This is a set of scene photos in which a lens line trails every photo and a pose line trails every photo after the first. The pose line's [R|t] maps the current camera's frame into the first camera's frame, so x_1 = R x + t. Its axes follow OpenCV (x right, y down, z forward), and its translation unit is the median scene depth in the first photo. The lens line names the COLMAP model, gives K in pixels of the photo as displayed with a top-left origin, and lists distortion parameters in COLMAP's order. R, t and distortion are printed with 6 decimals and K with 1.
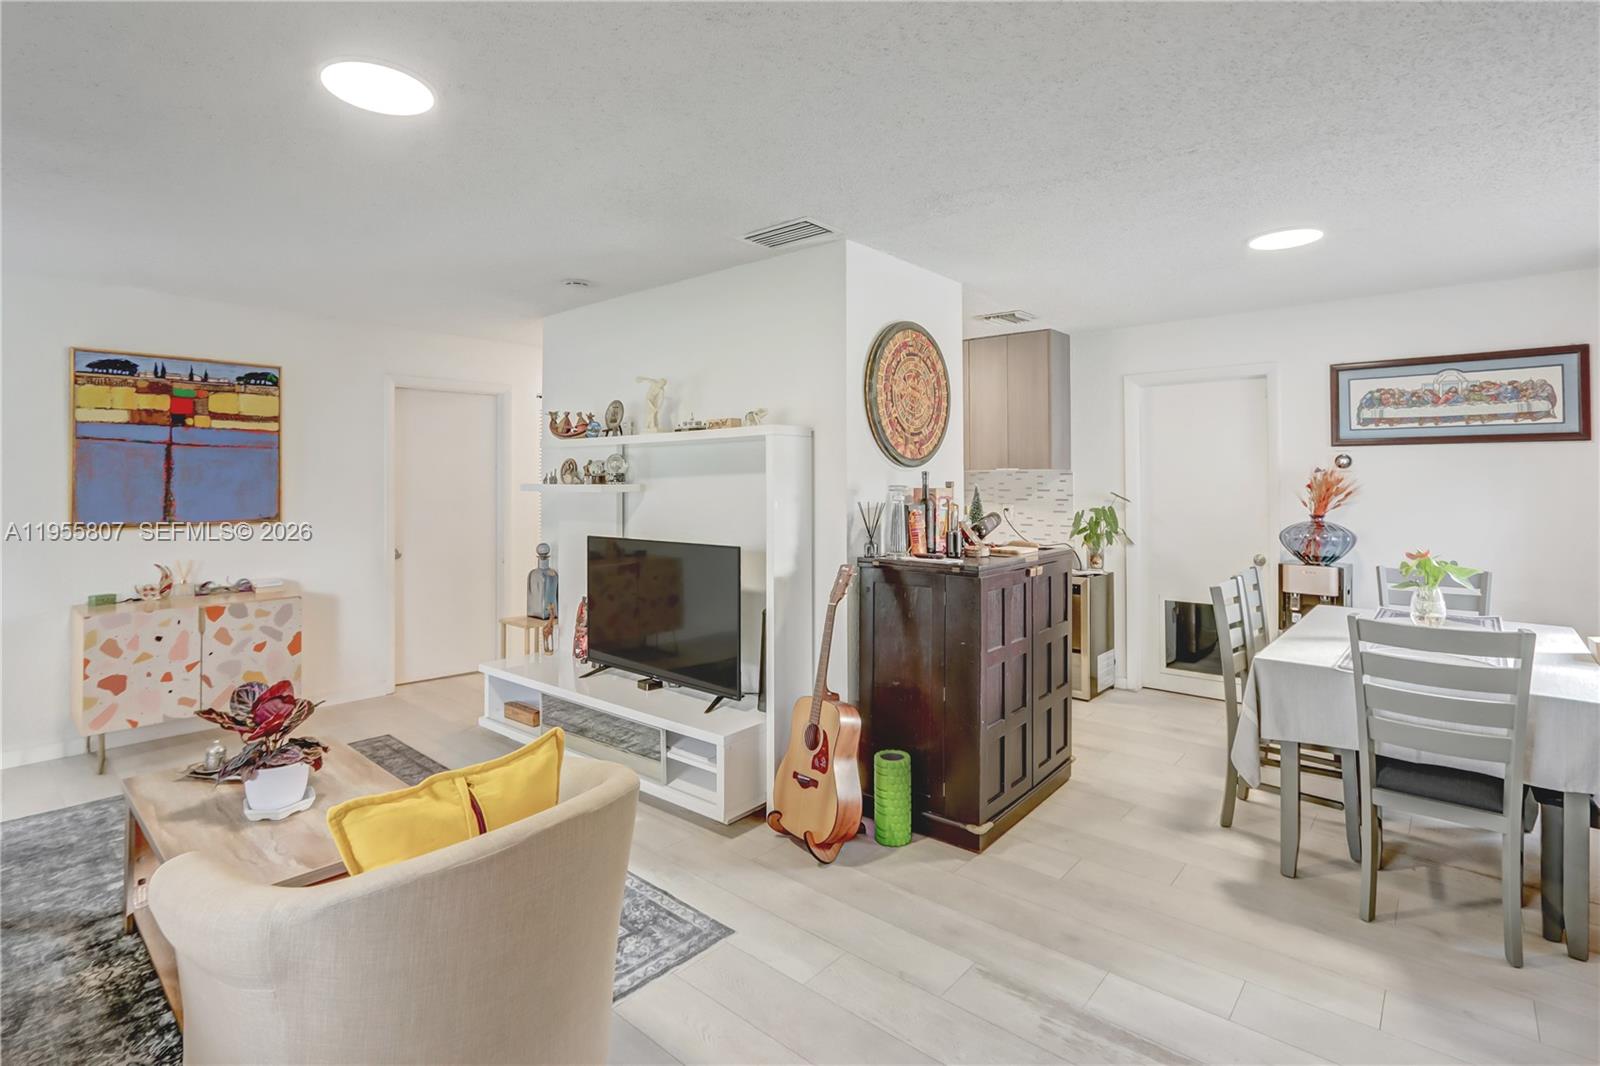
lens RADIAL K [[781.1, 0, 793.1], [0, 781.1, 476.5], [0, 0, 1]] dist [-0.020539, 0.000052]
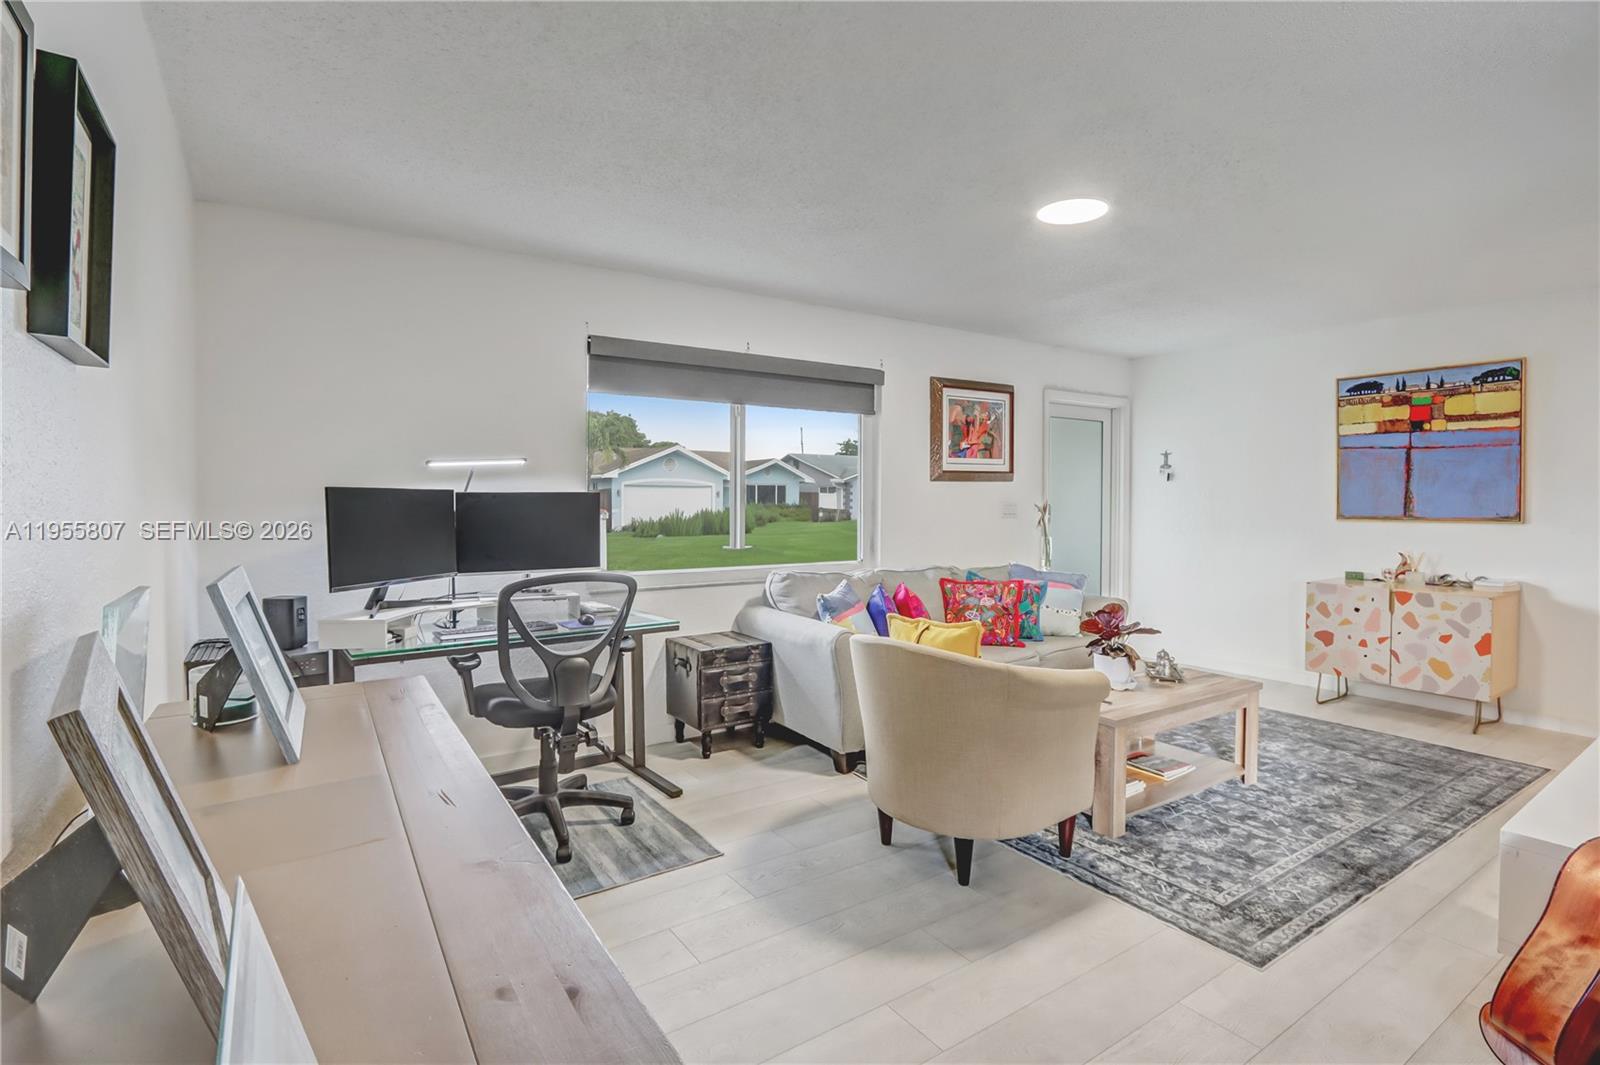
lens RADIAL K [[770.7, 0, 800.0], [0, 770.7, 532.5], [0, 0, 1]] dist [0.002535, 0.000314]
pose [[-0.255409, 0.044982, -0.965786, 0.536478], [0.004601, 0.998962, 0.045311, 0.026987], [0.966822, 0.007130, -0.255351, 0.427465]]
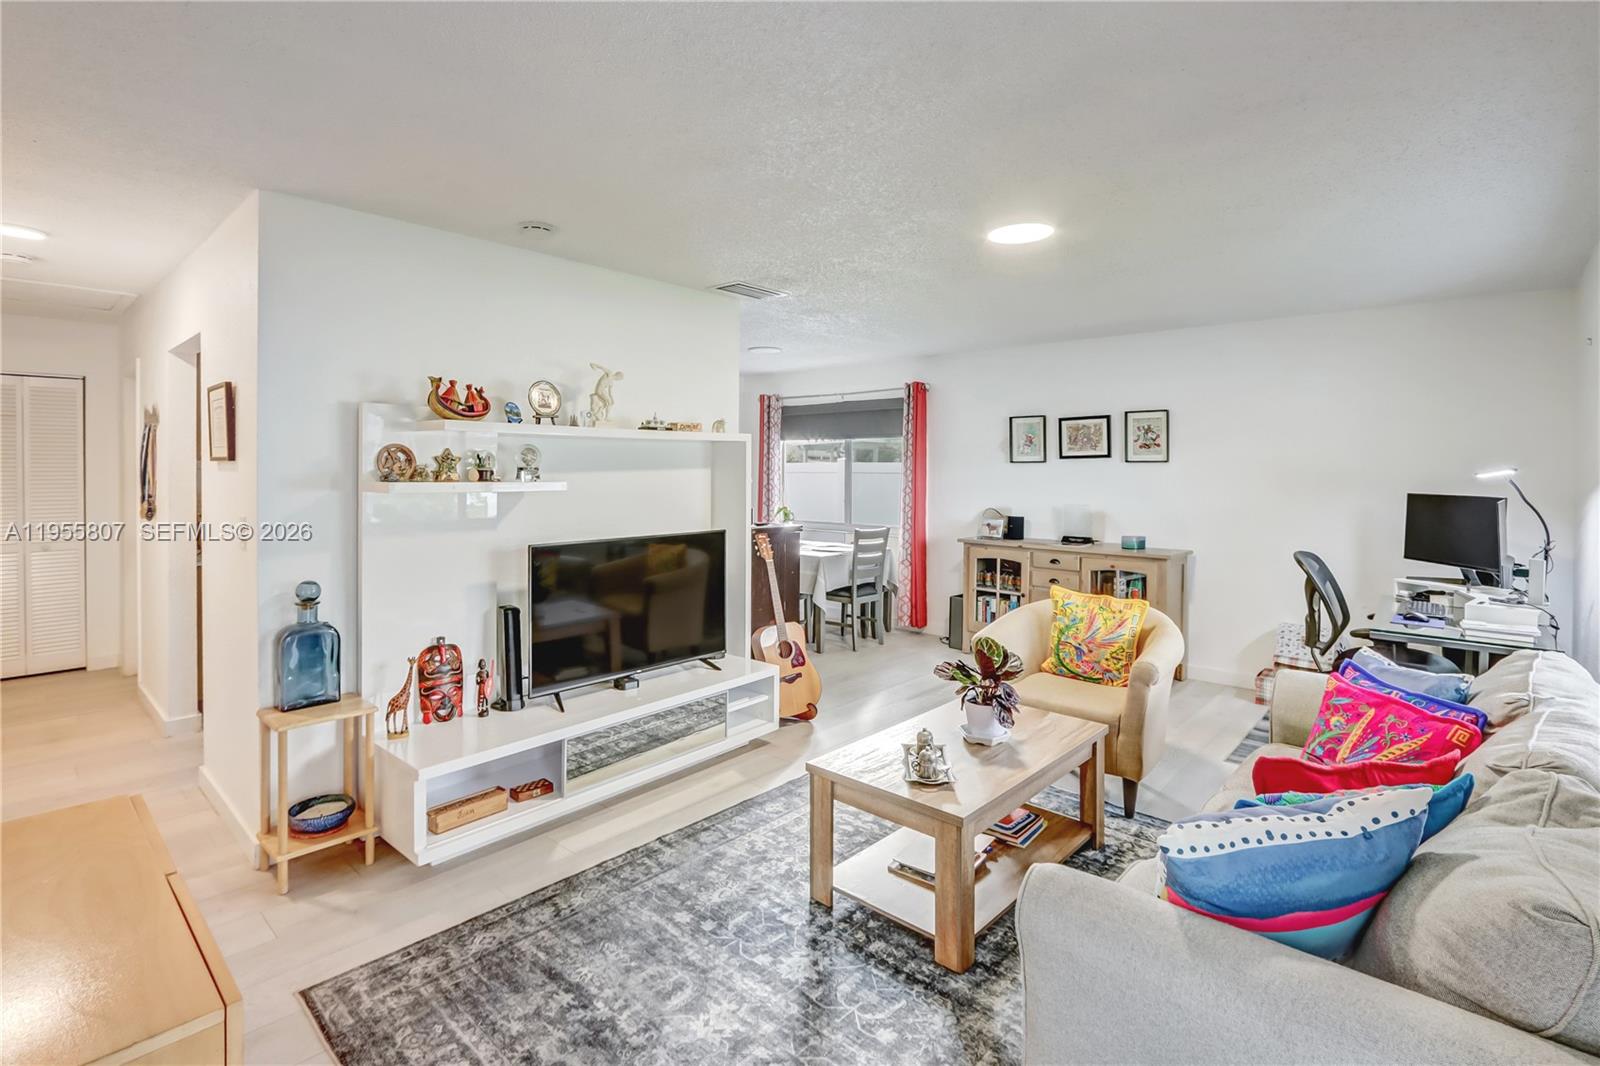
lens RADIAL K [[770.7, 0, 800.0], [0, 770.7, 533.0], [0, 0, 1]] dist [0.002535, 0.000314]
pose [[0.011339, -0.081689, 0.996593, -1.055025], [-0.012068, 0.996574, 0.081825, -0.005535], [-0.999863, -0.012955, 0.010315, 0.713476]]
